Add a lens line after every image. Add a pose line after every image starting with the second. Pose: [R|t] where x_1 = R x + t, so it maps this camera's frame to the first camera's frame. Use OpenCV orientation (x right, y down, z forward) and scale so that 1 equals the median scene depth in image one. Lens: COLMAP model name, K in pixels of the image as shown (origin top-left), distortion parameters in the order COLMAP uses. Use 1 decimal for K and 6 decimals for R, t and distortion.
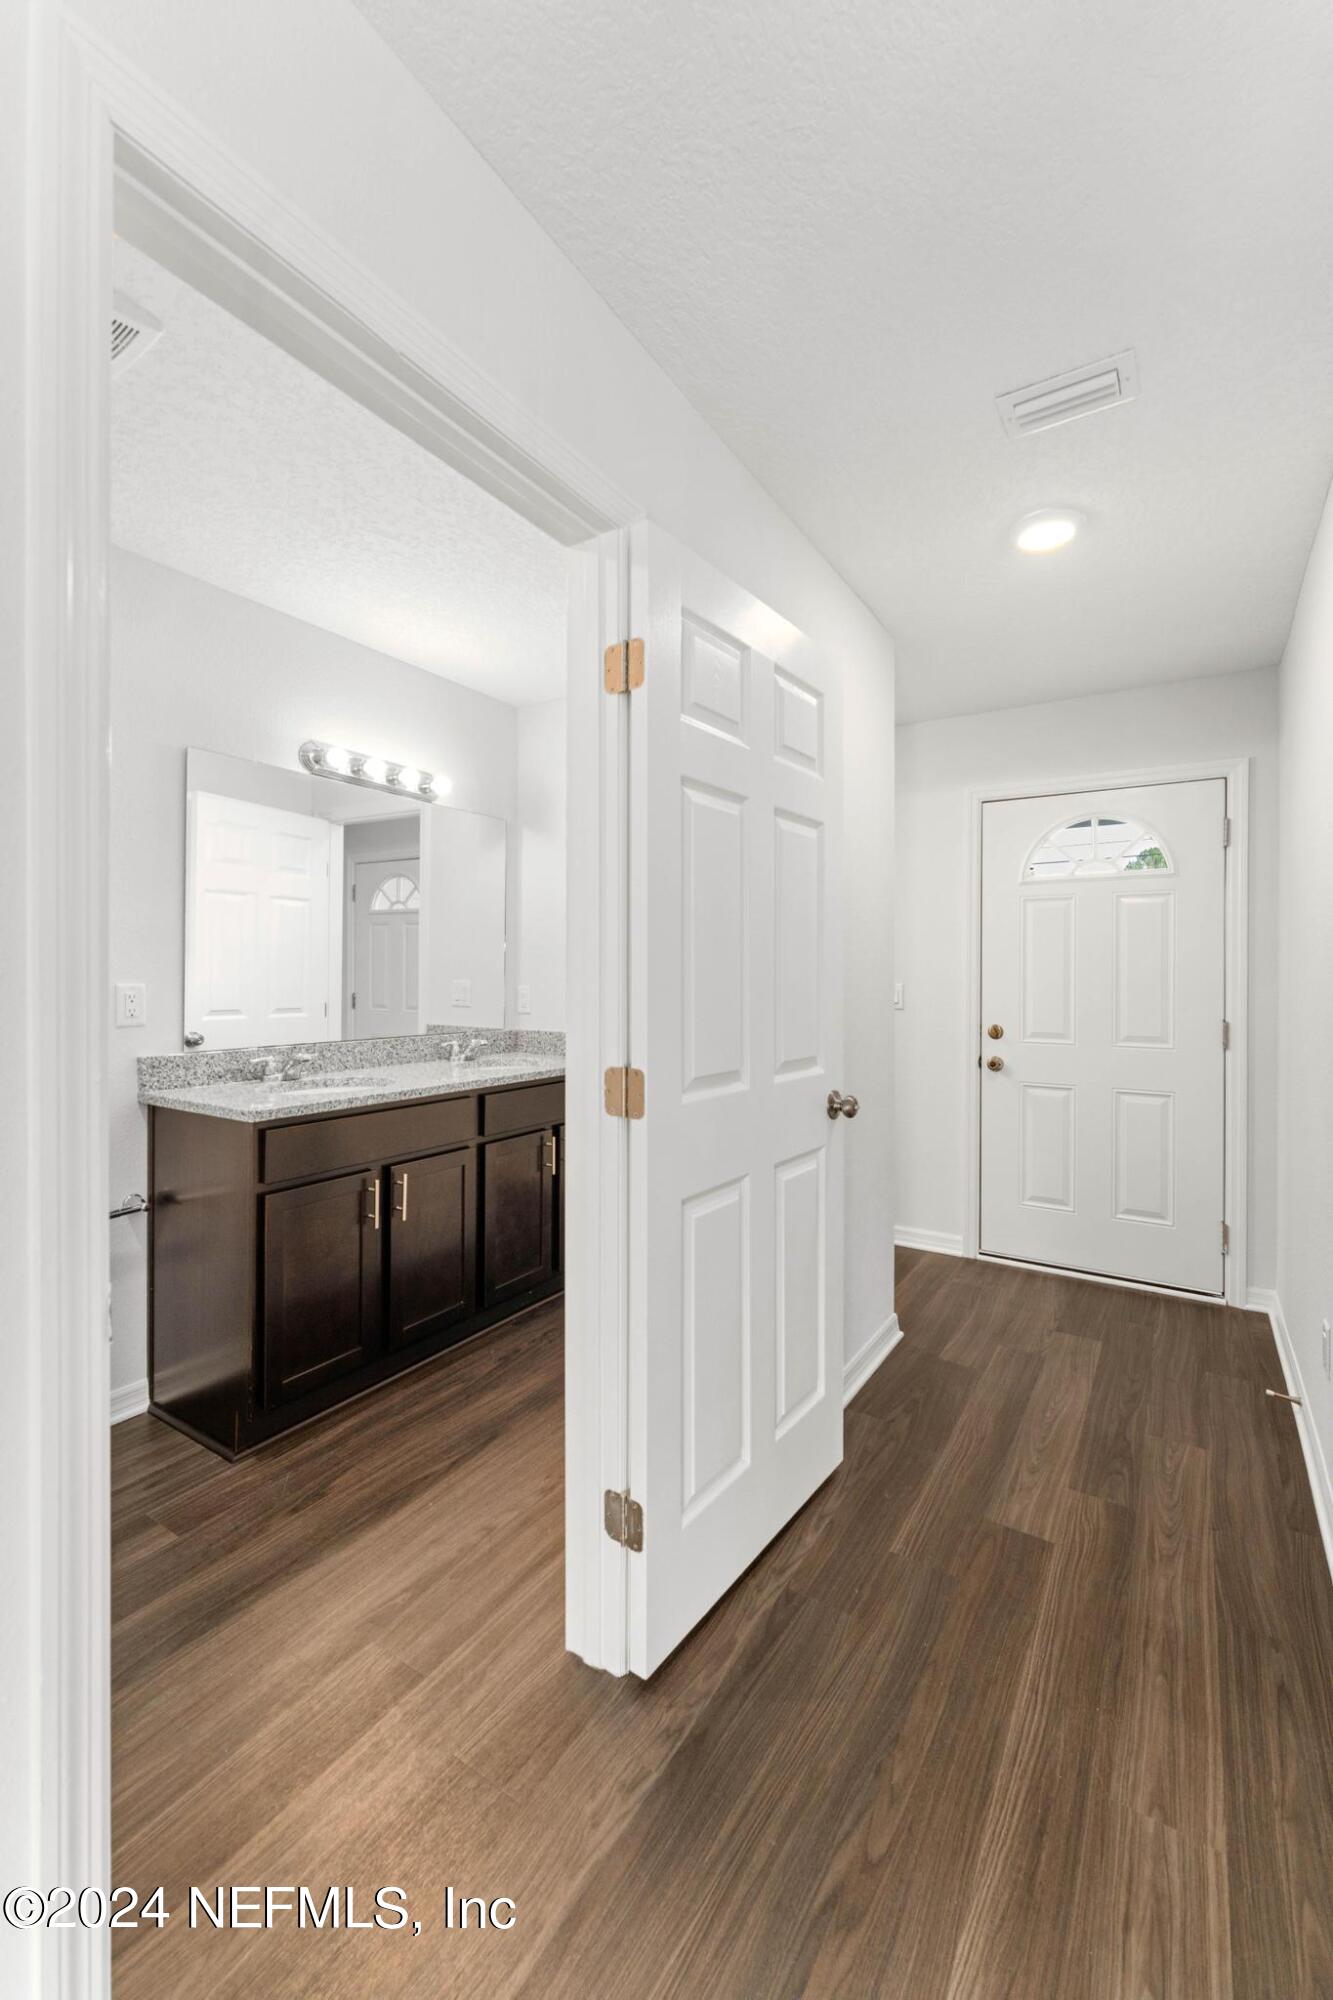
lens RADIAL K [[812.5, 0, 674.2], [0, 812.5, 972.3], [0, 0, 1]] dist [-0.000451, 0.000174]
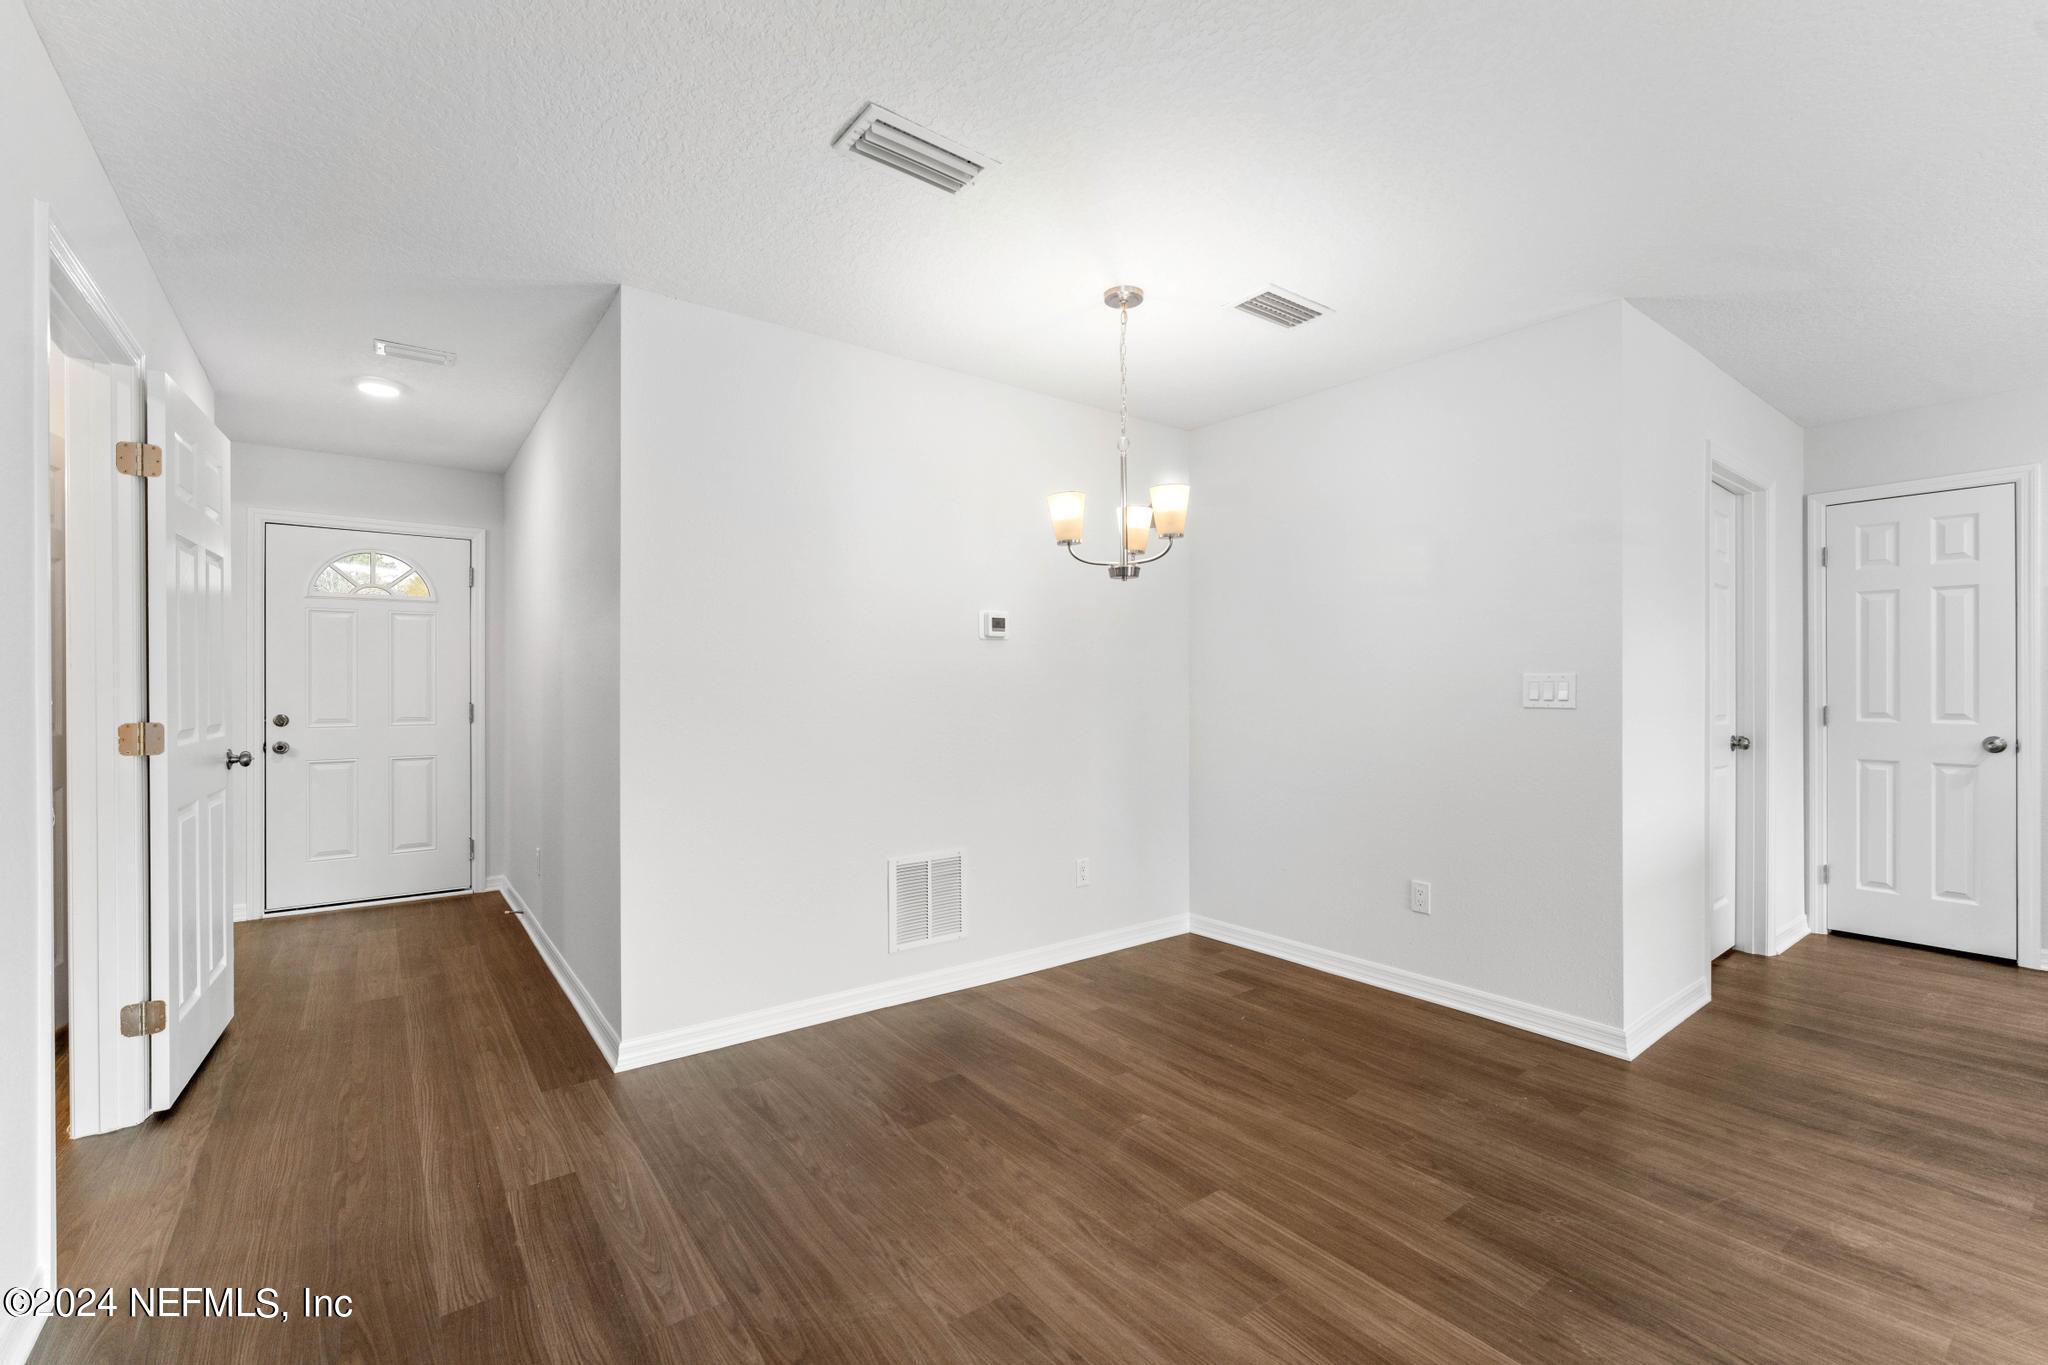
lens RADIAL K [[861.3, 0, 1012.7], [0, 861.3, 689.1], [0, 0, 1]] dist [-0.003066, 0.000049]
pose [[0.359758, -0.009240, 0.933000, -0.699311], [-0.001566, 0.999944, 0.010507, 0.025026], [-0.933044, -0.005241, 0.359723, -0.792184]]
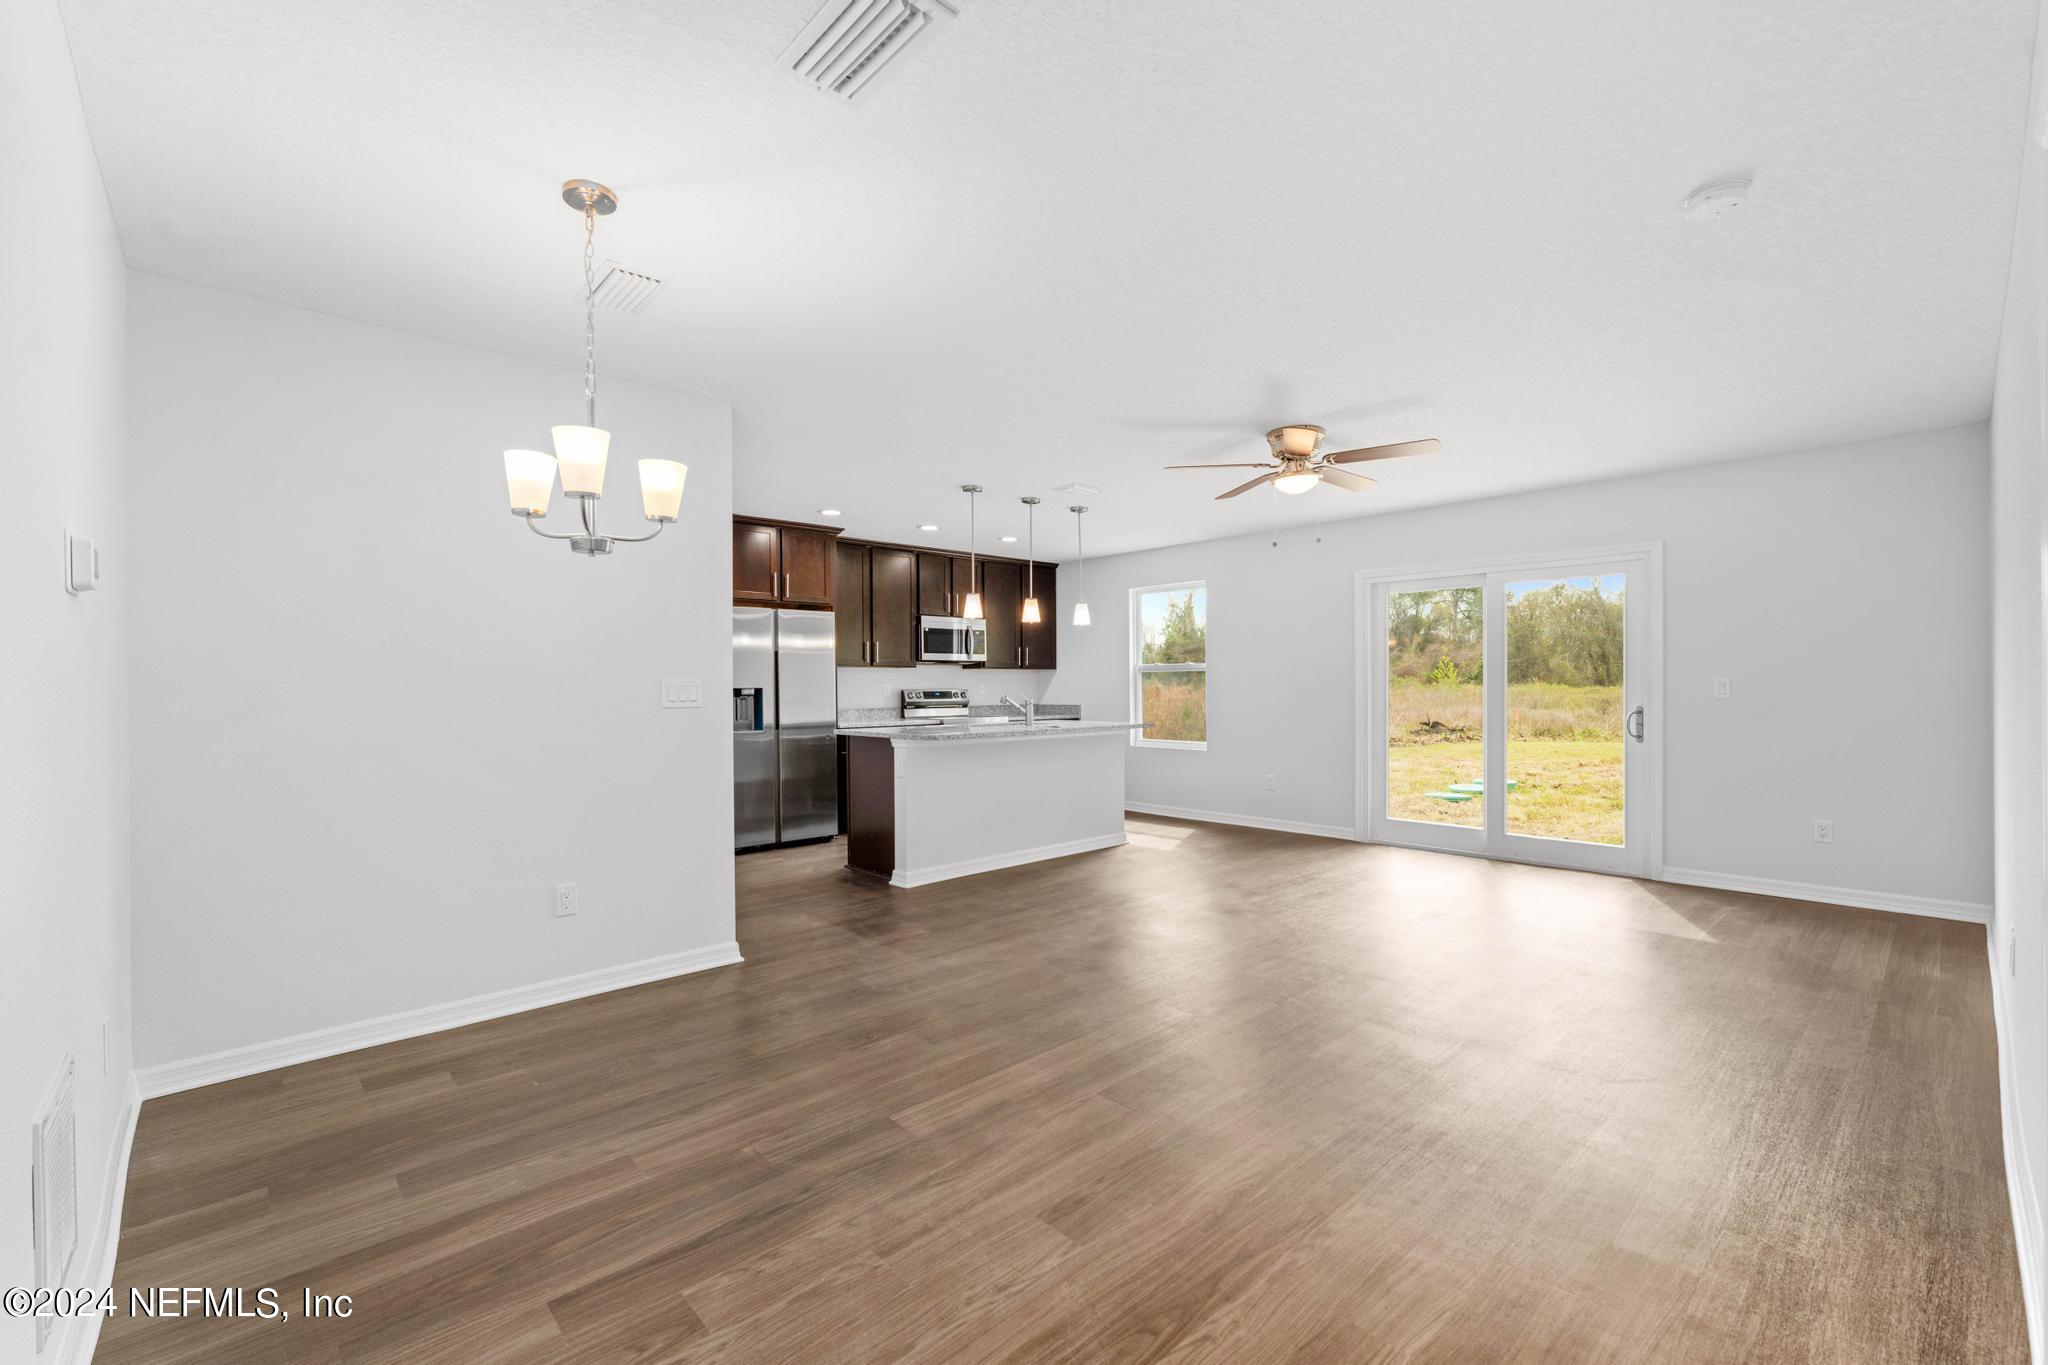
lens RADIAL K [[861.3, 0, 1014.5], [0, 861.3, 689.6], [0, 0, 1]] dist [-0.003066, 0.000049]
pose [[-0.962716, -0.000742, 0.270513, -0.159058], [-0.001221, 0.999998, -0.001602, 0.035835], [-0.270511, -0.001872, -0.962715, 0.443438]]
